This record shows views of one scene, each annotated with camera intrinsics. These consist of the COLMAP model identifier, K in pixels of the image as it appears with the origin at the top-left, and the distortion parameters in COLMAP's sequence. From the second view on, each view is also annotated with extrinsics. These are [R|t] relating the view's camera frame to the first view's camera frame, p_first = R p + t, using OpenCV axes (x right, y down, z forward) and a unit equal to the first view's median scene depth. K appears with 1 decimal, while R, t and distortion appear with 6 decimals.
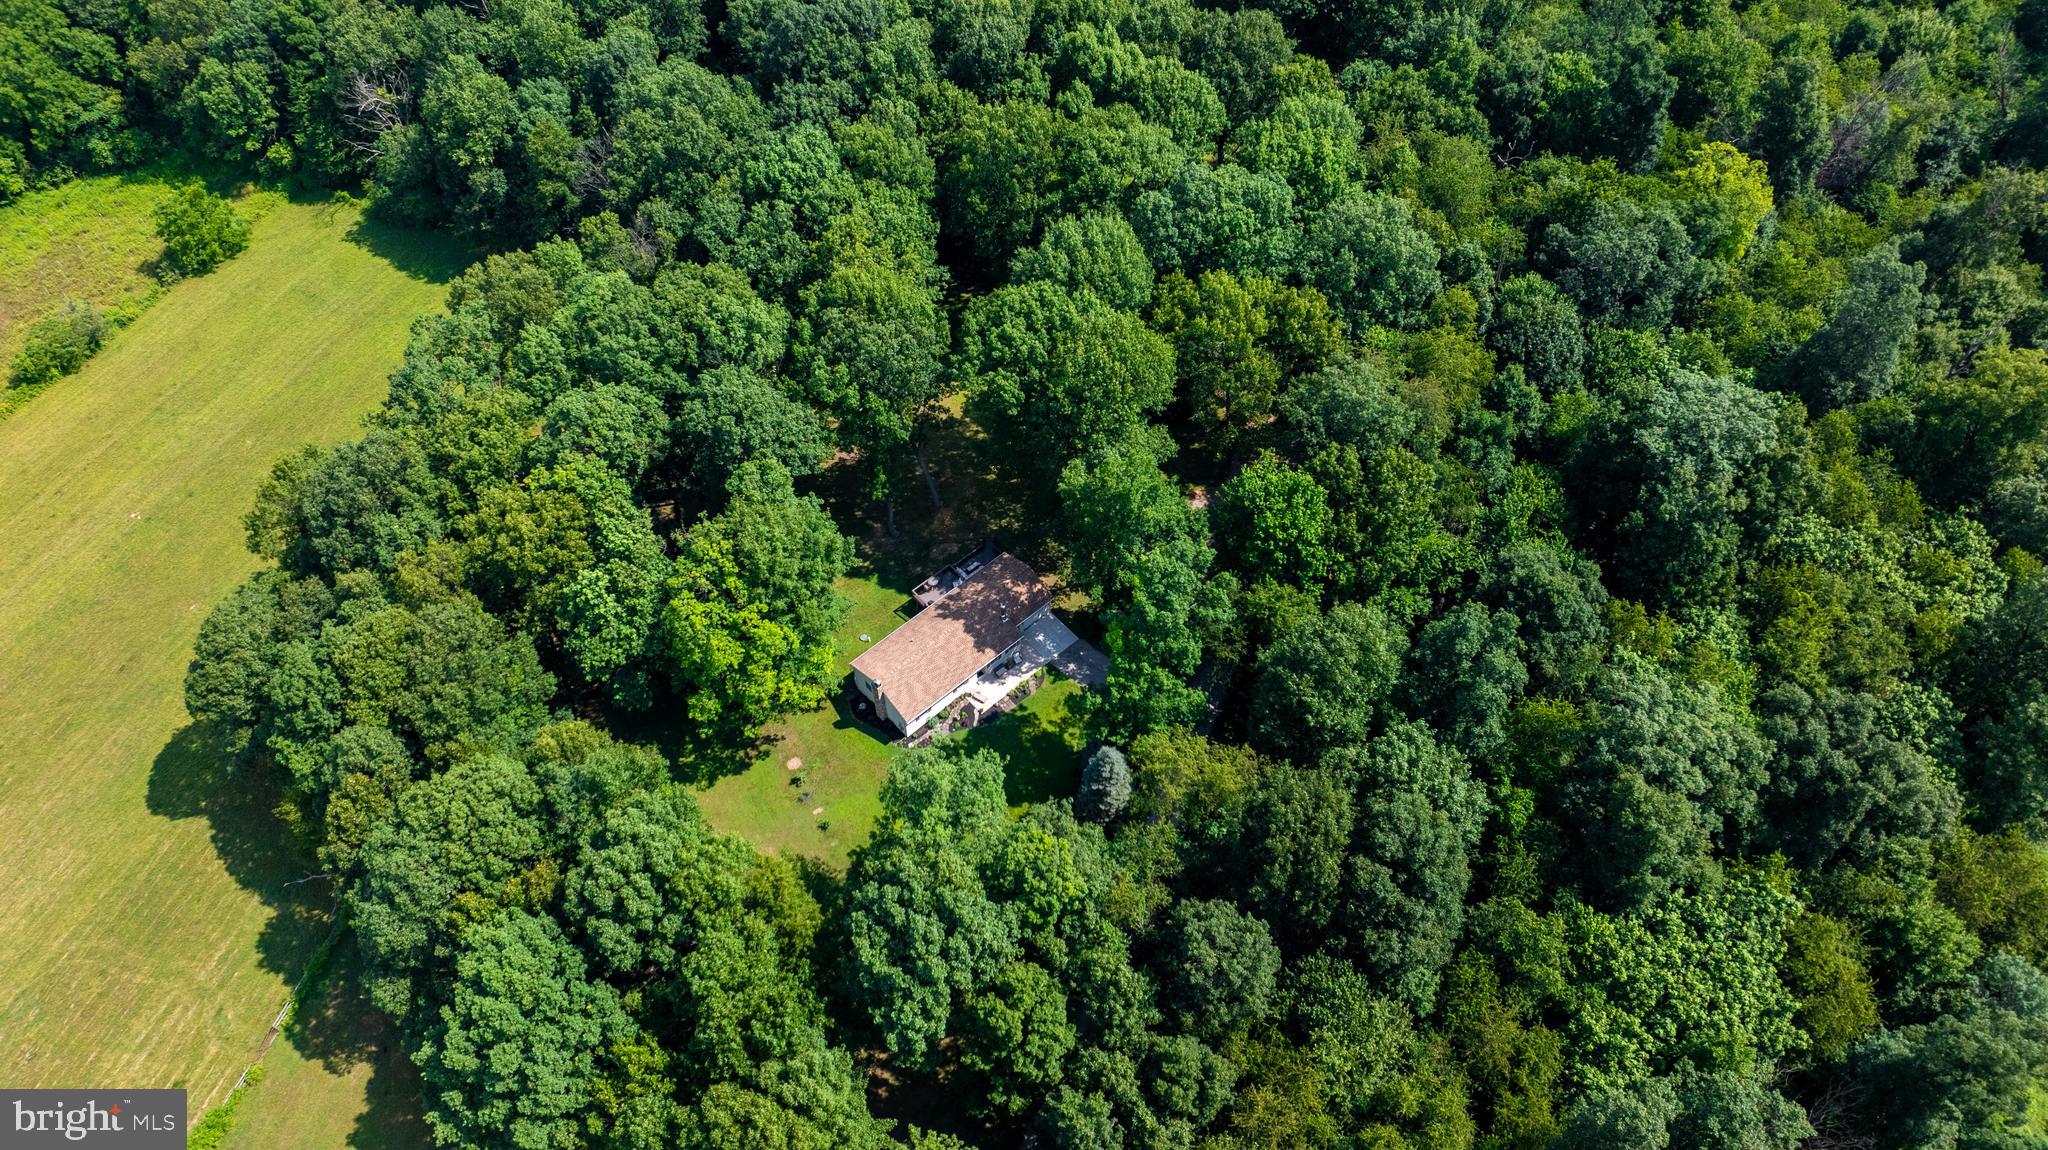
lens RADIAL K [[1496.4, 0, 1026.8], [0, 1496.4, 527.1], [0, 0, 1]] dist [-0.033183, 0.001296]
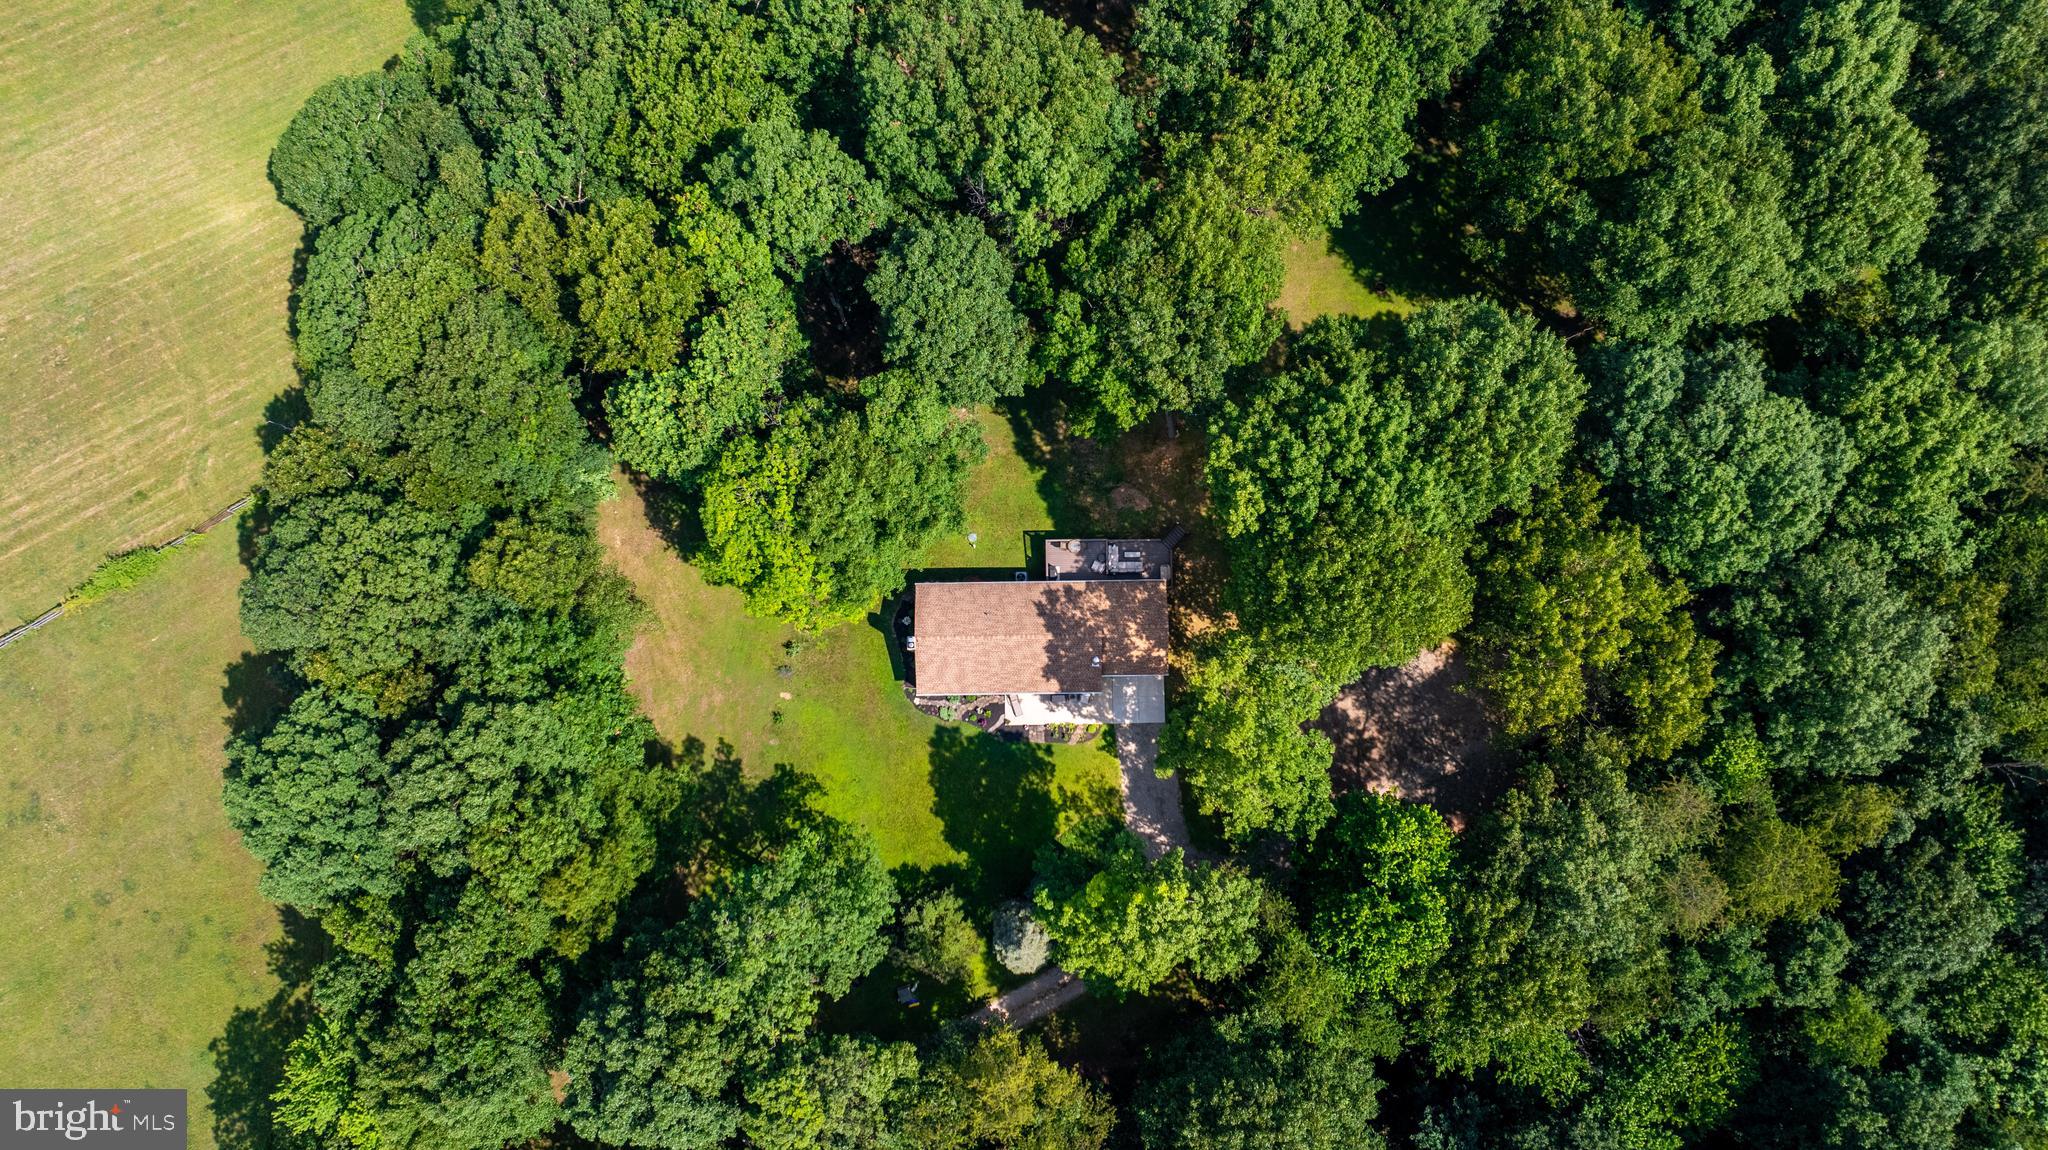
lens RADIAL K [[1496.4, 0, 1026.8], [0, 1496.4, 527.1], [0, 0, 1]] dist [-0.033183, 0.001296]
pose [[0.754052, 0.652525, -0.074950, -0.030671], [-0.523377, 0.665879, 0.531679, -0.396006], [0.396841, -0.361687, 0.843623, 0.339811]]
